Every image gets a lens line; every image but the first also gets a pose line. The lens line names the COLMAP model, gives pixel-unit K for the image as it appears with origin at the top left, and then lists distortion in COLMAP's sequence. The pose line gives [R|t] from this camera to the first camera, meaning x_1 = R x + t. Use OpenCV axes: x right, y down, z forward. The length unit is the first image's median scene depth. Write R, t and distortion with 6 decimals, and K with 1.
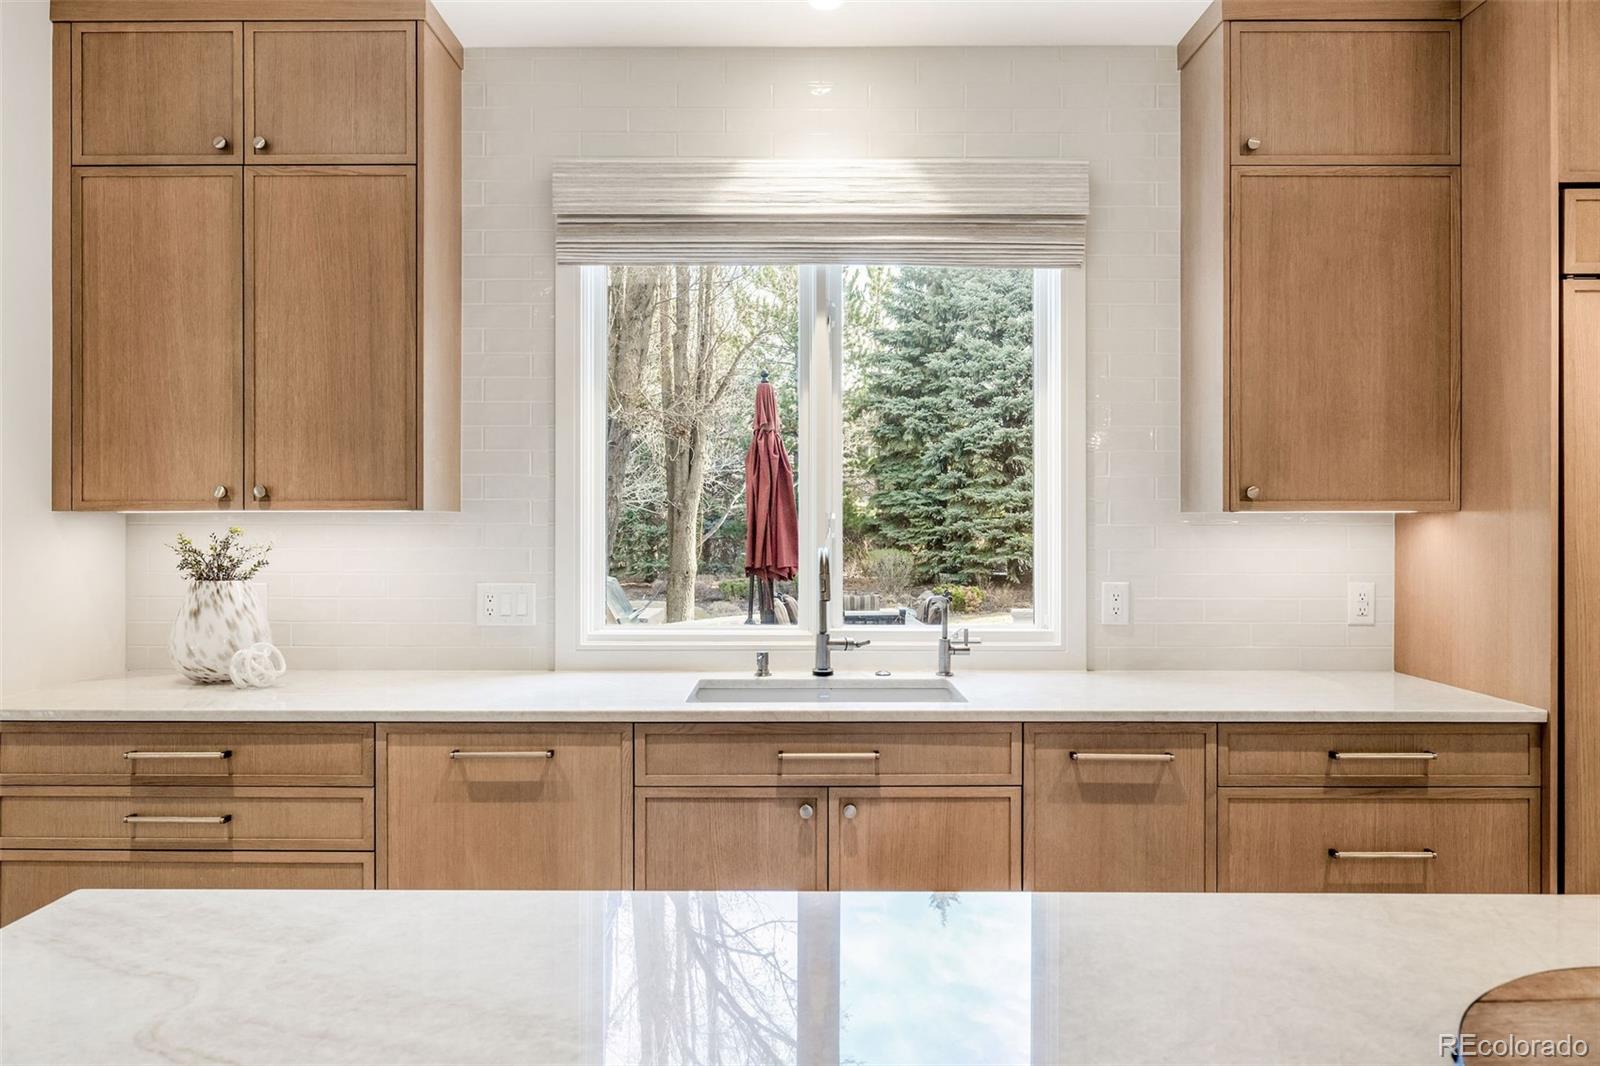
lens RADIAL K [[1090.8, 0, 798.2], [0, 1090.8, 517.3], [0, 0, 1]] dist [0.001492, -0.001109]
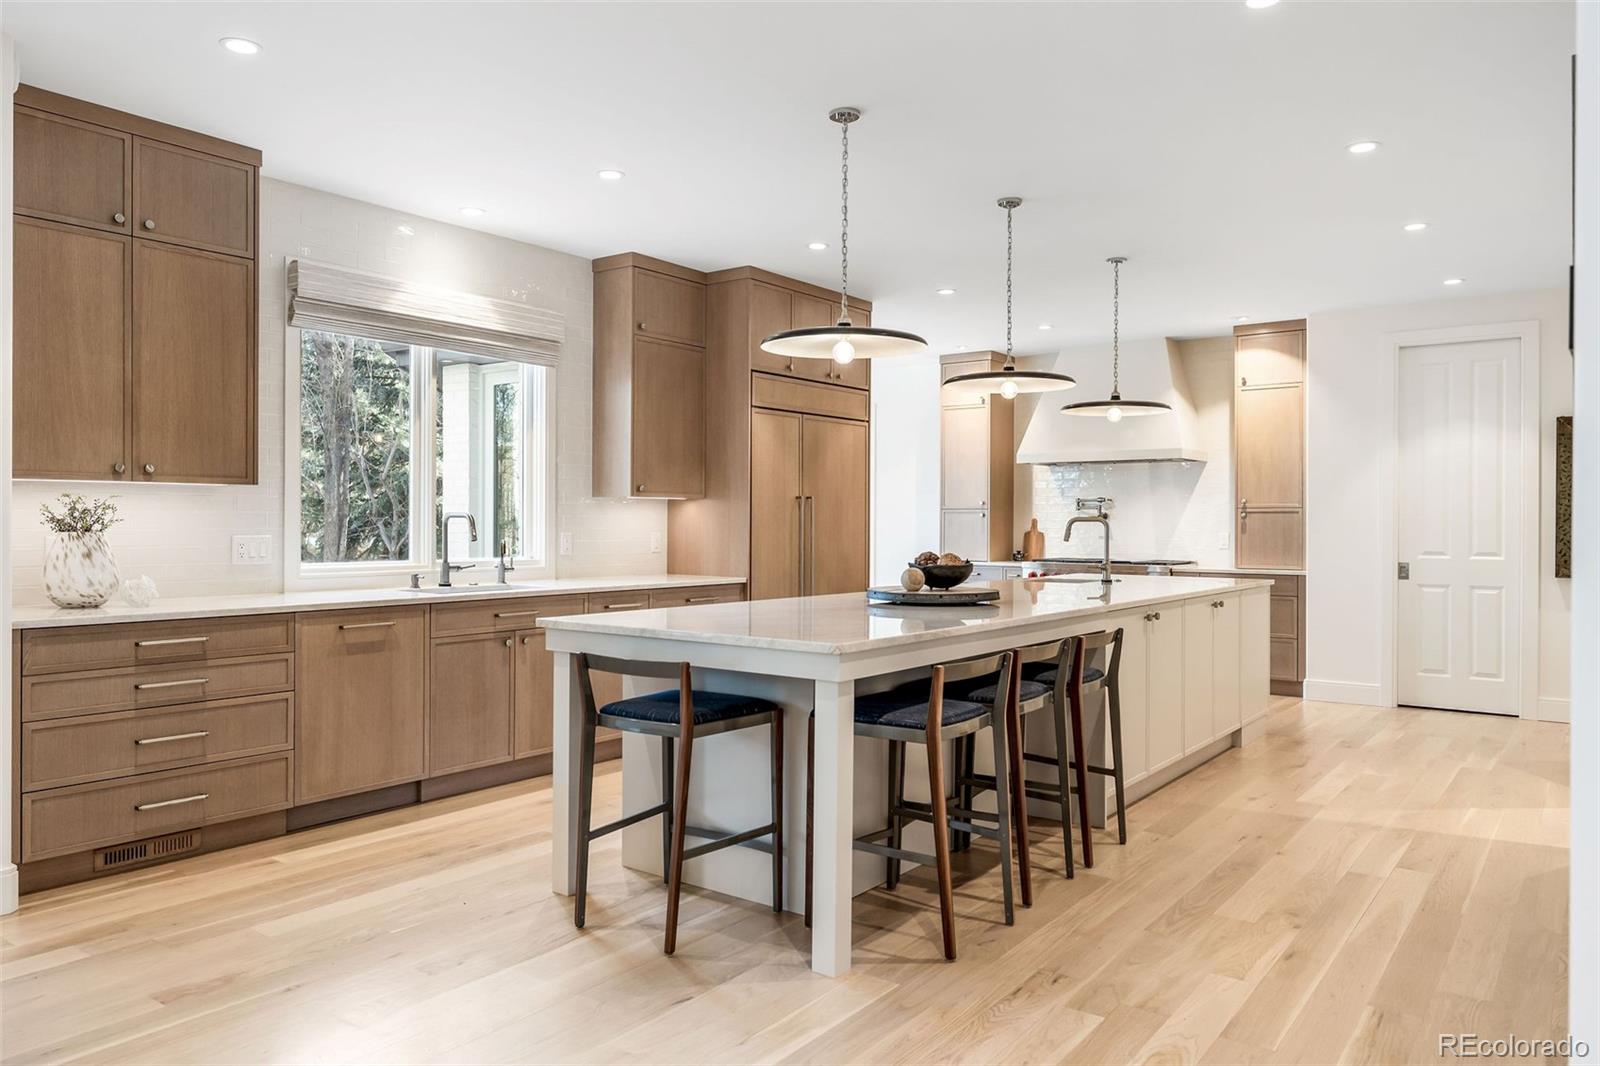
lens RADIAL K [[1090.8, 0, 798.2], [0, 1090.8, 517.3], [0, 0, 1]] dist [0.001492, -0.001109]
pose [[0.599665, 0.005445, 0.800232, -1.119201], [-0.006223, 0.999978, -0.002141, 0.038039], [-0.800227, -0.003696, 0.599686, -0.536105]]
